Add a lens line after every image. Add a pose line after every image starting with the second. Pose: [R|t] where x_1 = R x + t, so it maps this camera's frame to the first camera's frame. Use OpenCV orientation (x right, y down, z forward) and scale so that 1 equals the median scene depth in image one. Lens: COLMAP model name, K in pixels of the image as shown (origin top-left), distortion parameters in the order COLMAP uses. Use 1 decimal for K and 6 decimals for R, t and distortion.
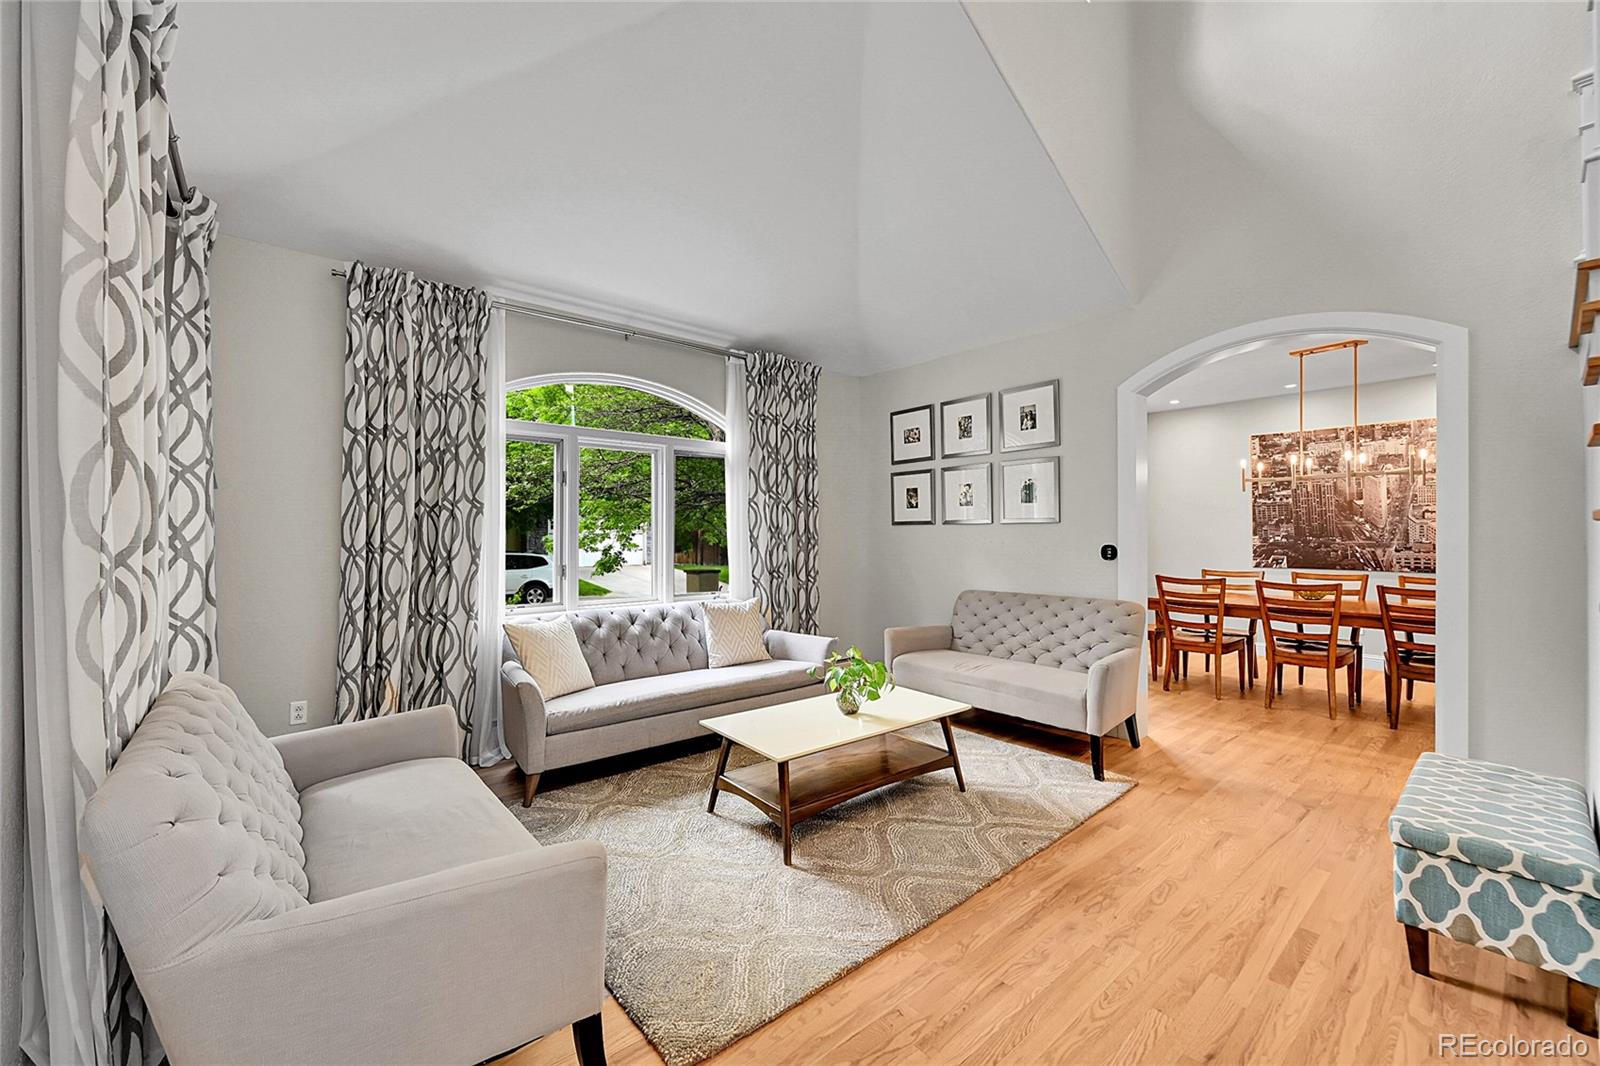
lens RADIAL K [[631.0, 0, 798.4], [0, 631.0, 533.4], [0, 0, 1]] dist [-0.000628, -0.000016]
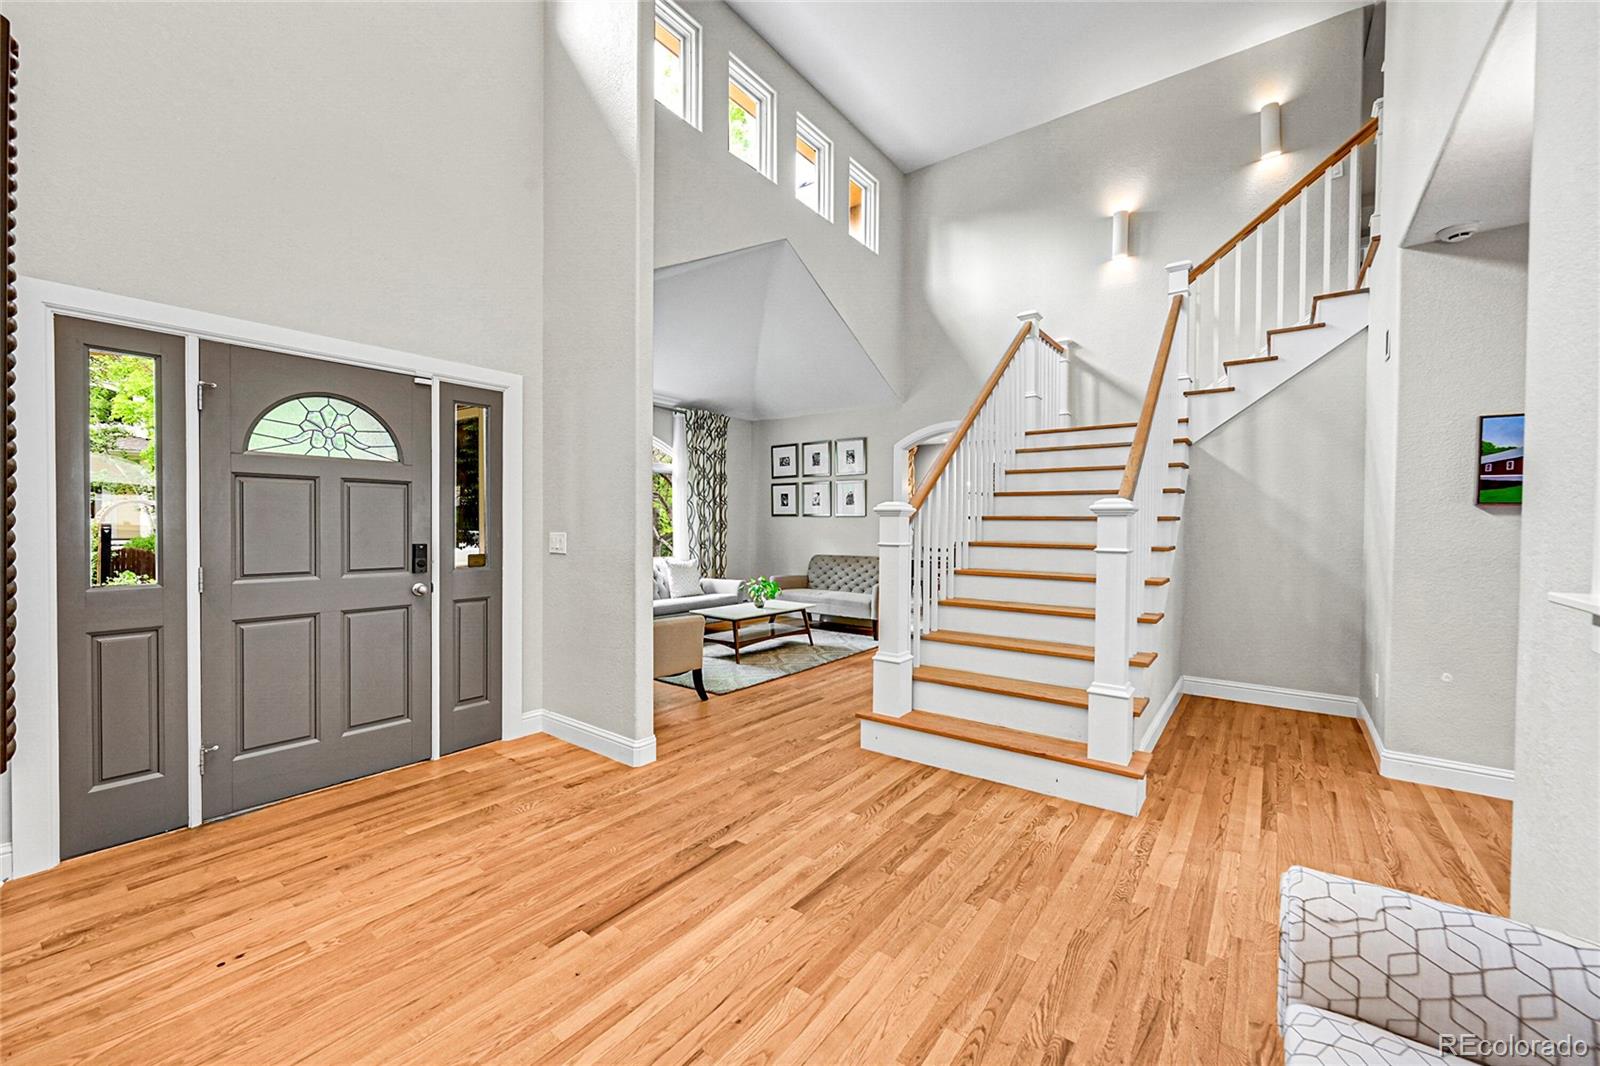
lens RADIAL K [[631.0, 0, 799.1], [0, 631.0, 531.8], [0, 0, 1]] dist [-0.000628, -0.000016]
pose [[0.974865, 0.005200, 0.222738, -0.159068], [-0.008619, 0.999859, 0.014383, 0.002862], [-0.222632, -0.015941, 0.974772, -0.653511]]
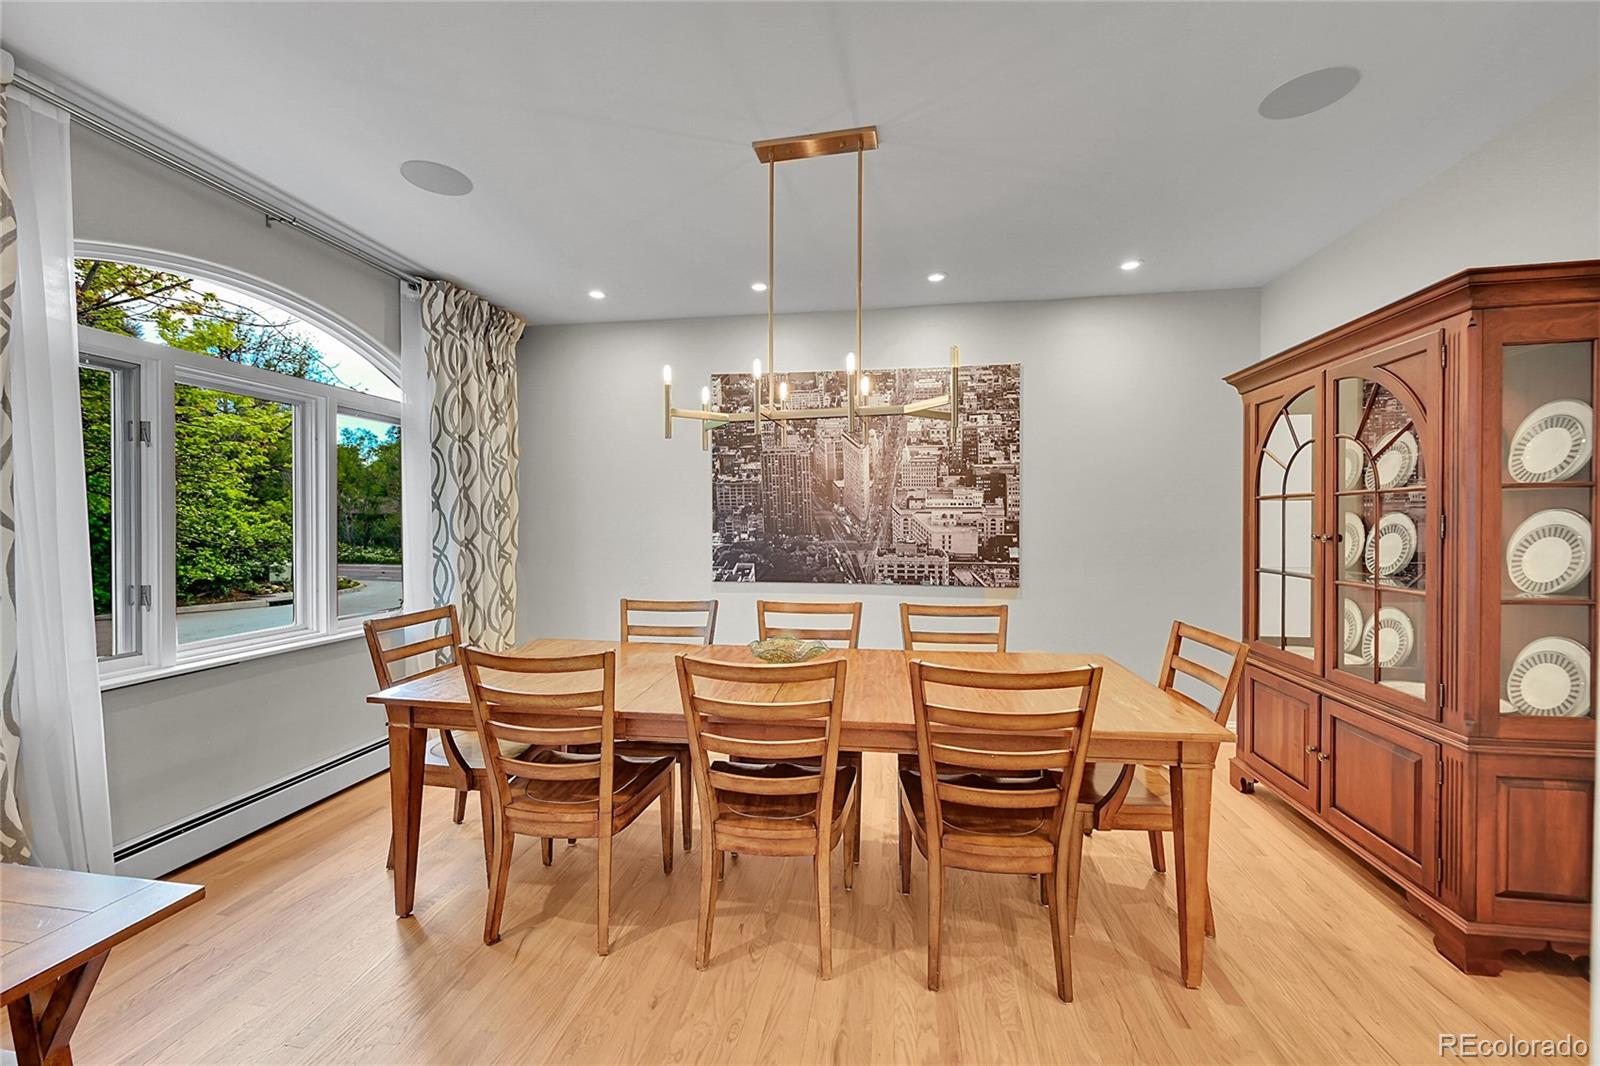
lens RADIAL K [[631.0, 0, 798.6], [0, 631.0, 529.0], [0, 0, 1]] dist [-0.000628, -0.000016]
pose [[0.758601, -0.001347, 0.651554, 0.366816], [-0.004791, 0.999959, 0.007646, -0.004663], [-0.651537, -0.008922, 0.758564, 0.455208]]
